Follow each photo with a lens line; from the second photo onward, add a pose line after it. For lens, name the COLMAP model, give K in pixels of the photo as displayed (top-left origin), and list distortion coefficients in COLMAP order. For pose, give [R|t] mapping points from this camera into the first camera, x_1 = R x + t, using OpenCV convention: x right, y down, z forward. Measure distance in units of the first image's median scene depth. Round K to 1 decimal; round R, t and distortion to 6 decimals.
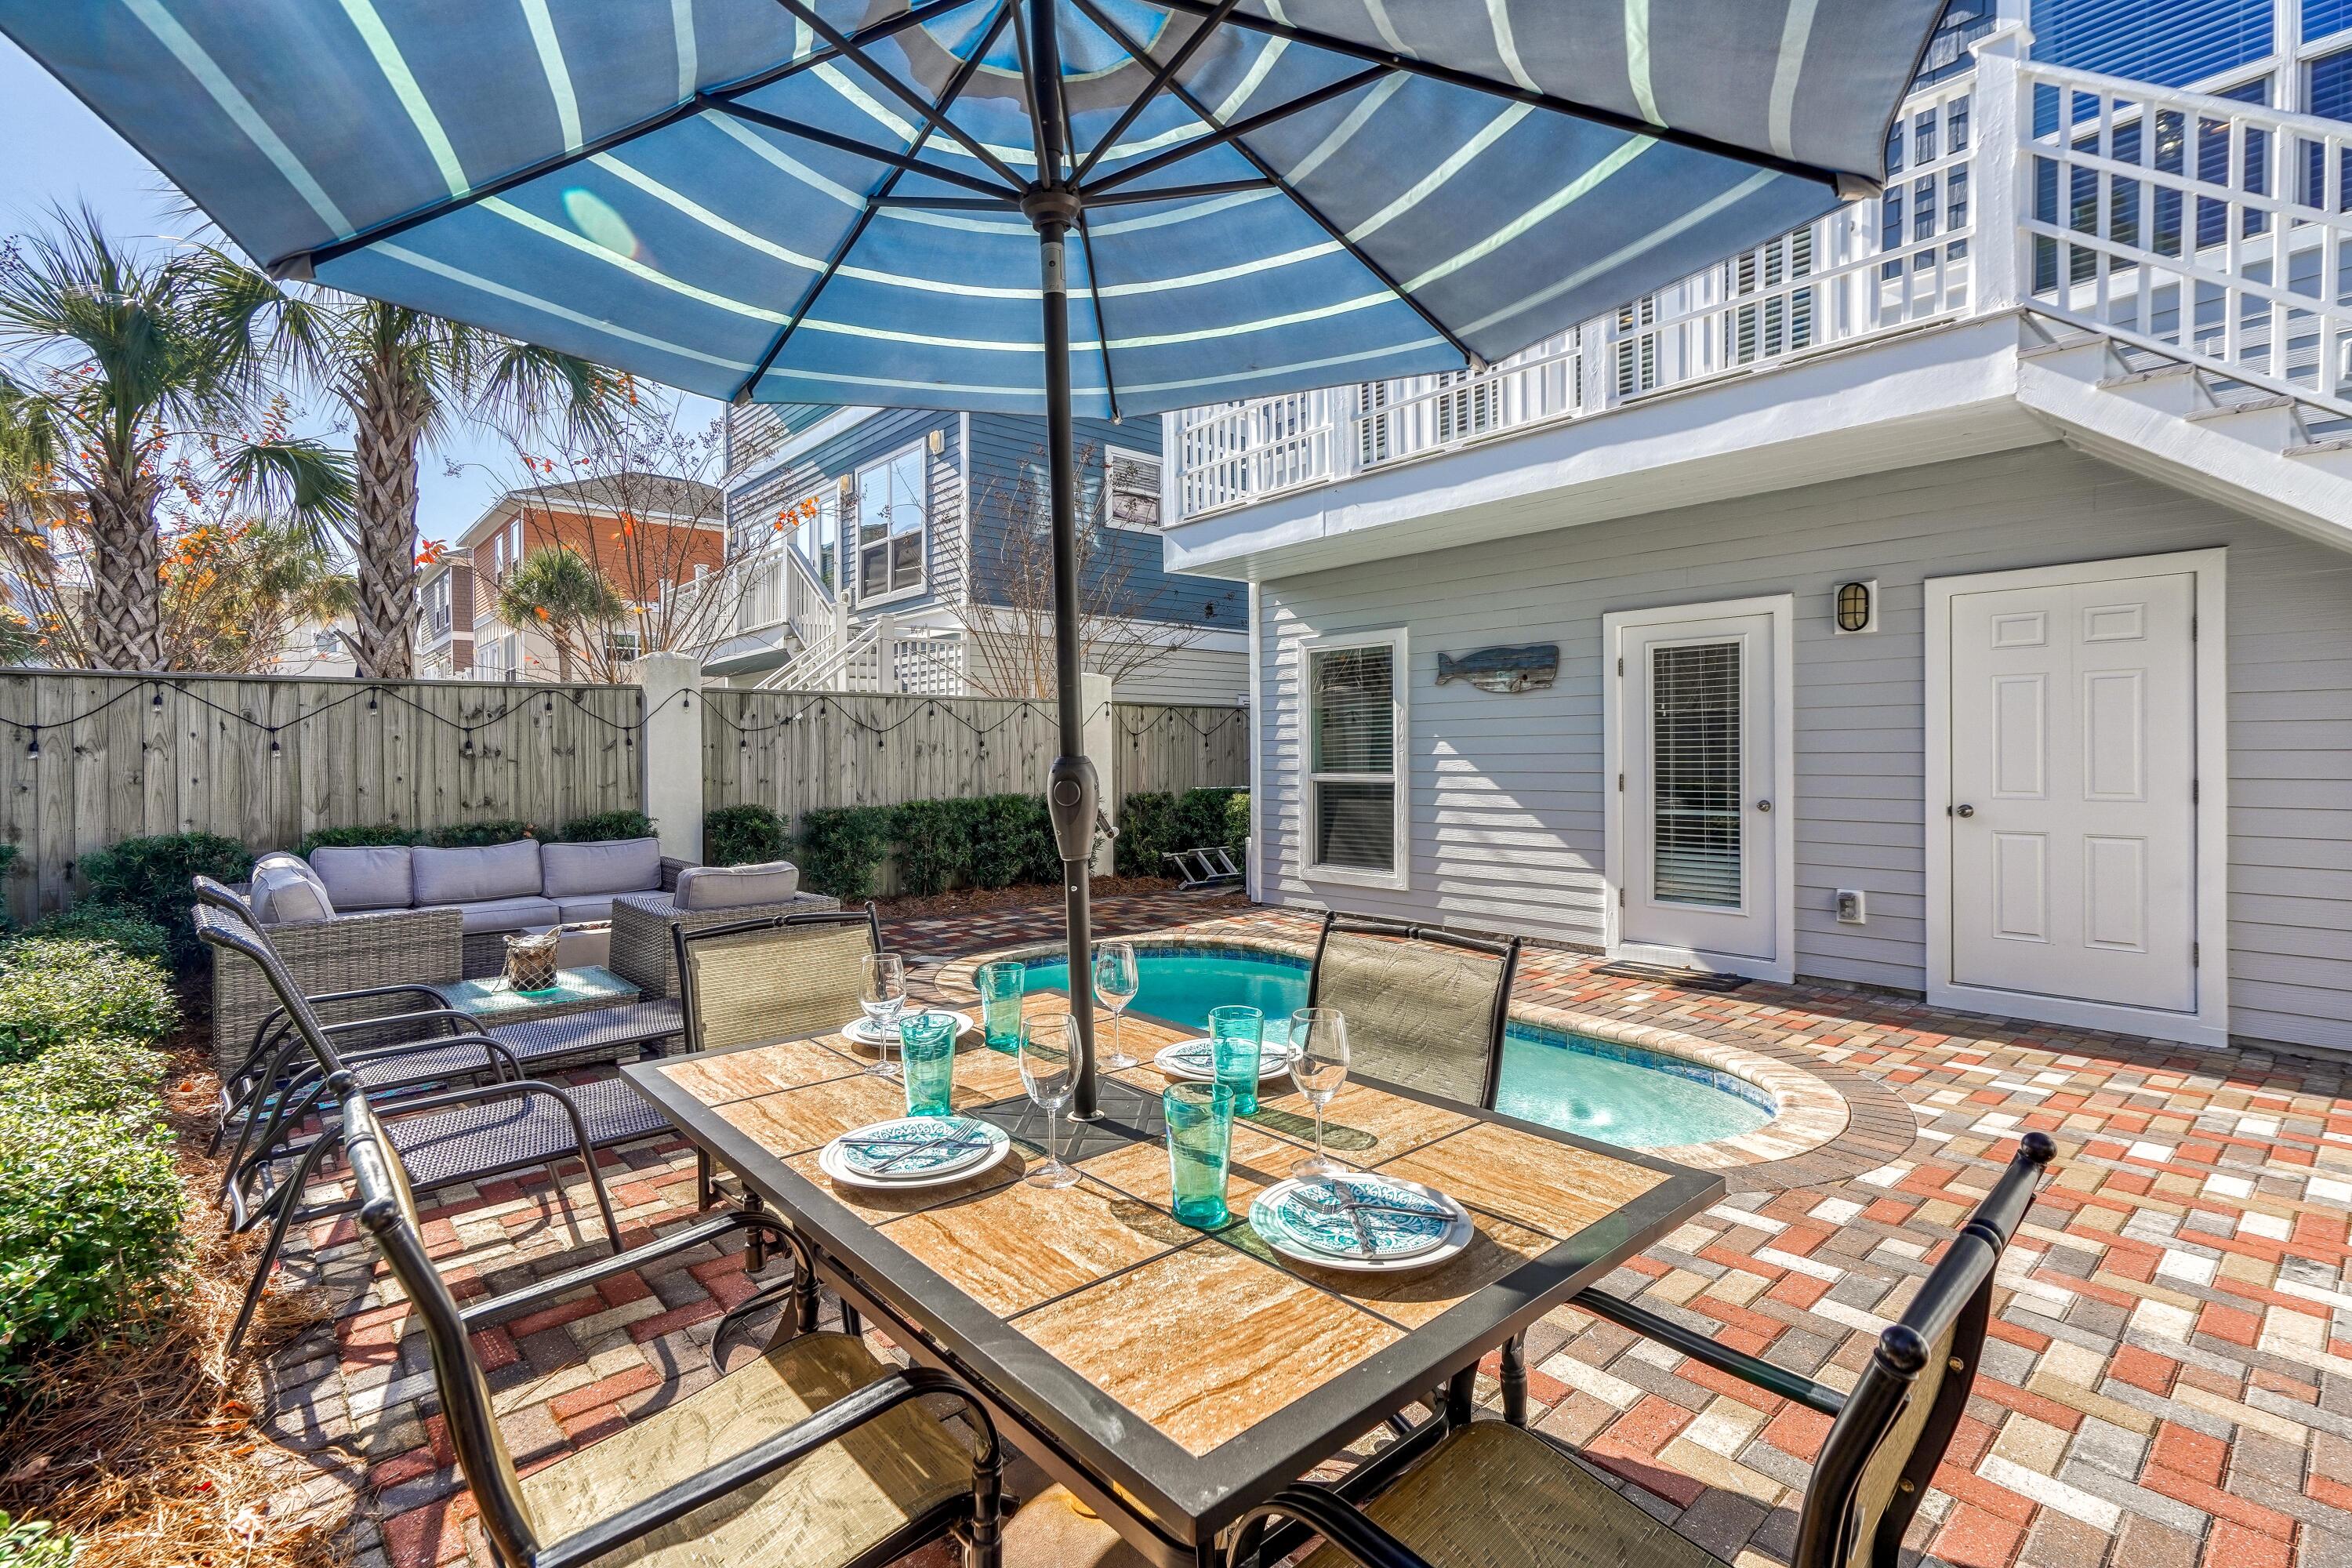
lens RADIAL K [[1094.9, 0, 1173.3], [0, 1094.9, 767.1], [0, 0, 1]] dist [0.002716, 0.003349]
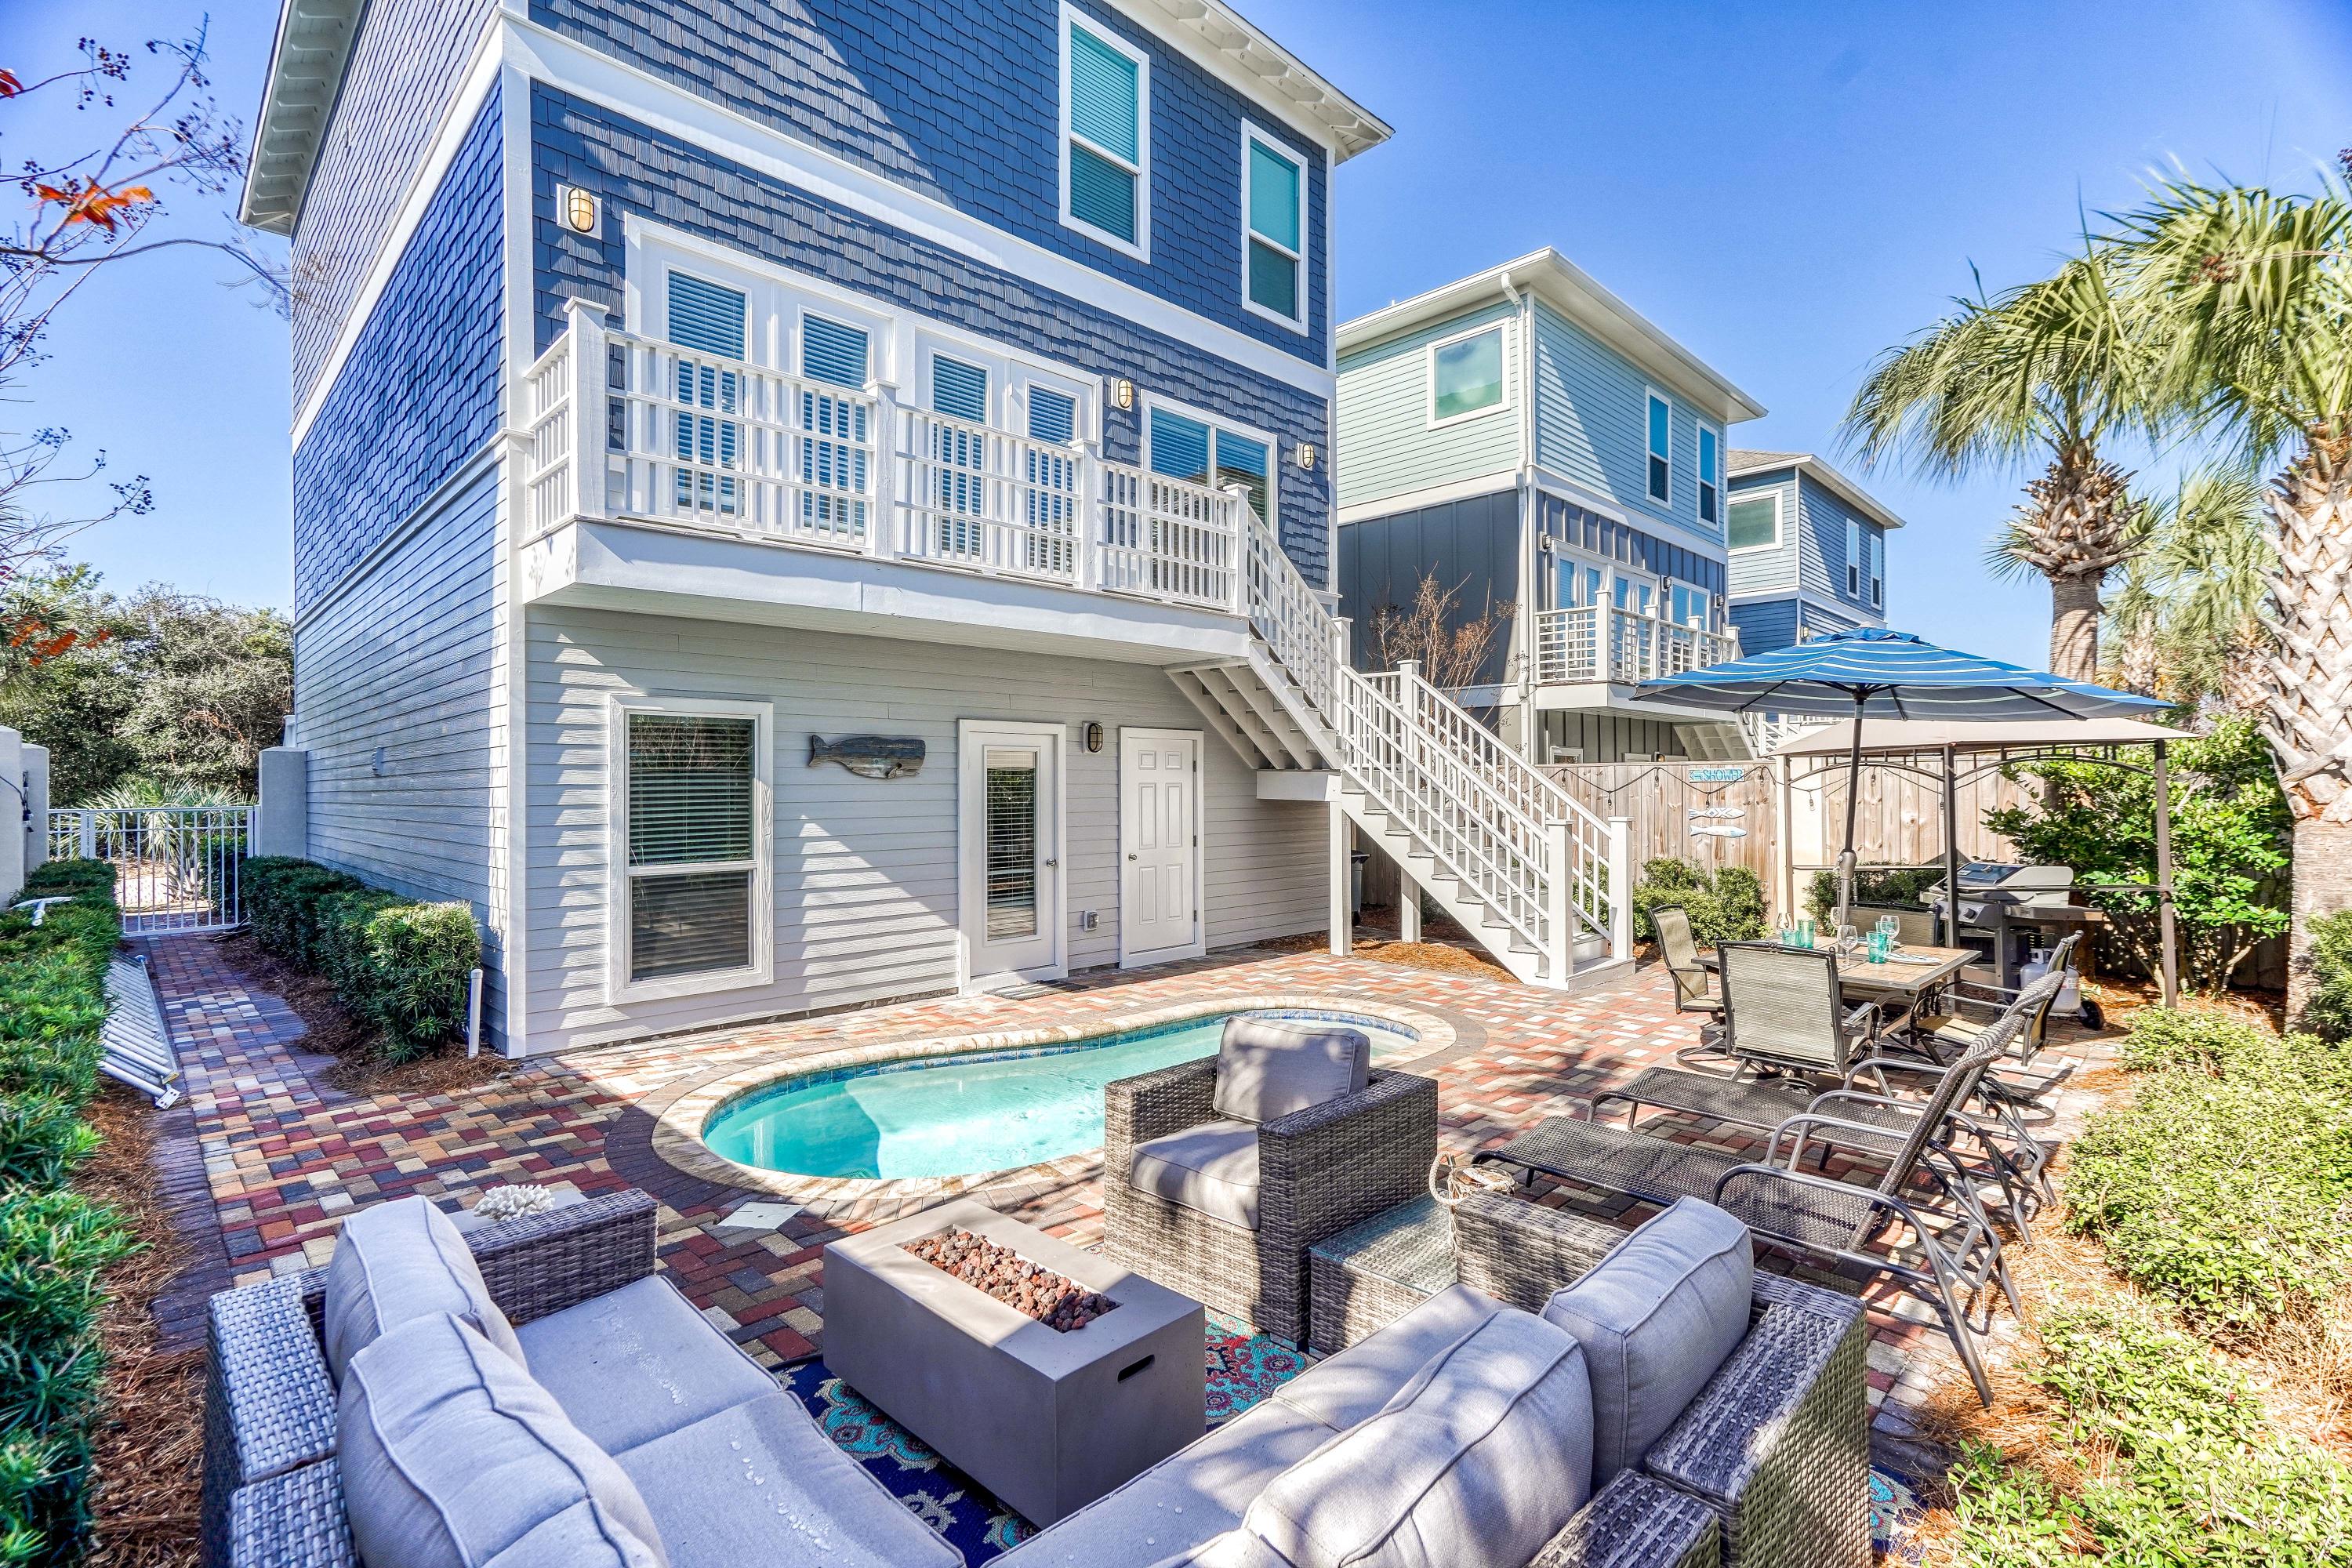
lens RADIAL K [[1094.9, 0, 1170.5], [0, 1094.9, 768.1], [0, 0, 1]] dist [0.002716, 0.003349]
pose [[-0.059387, 0.020744, 0.998019, -0.805933], [0.013409, 0.999710, -0.019981, -0.051959], [-0.998145, 0.012196, -0.059648, 0.773076]]
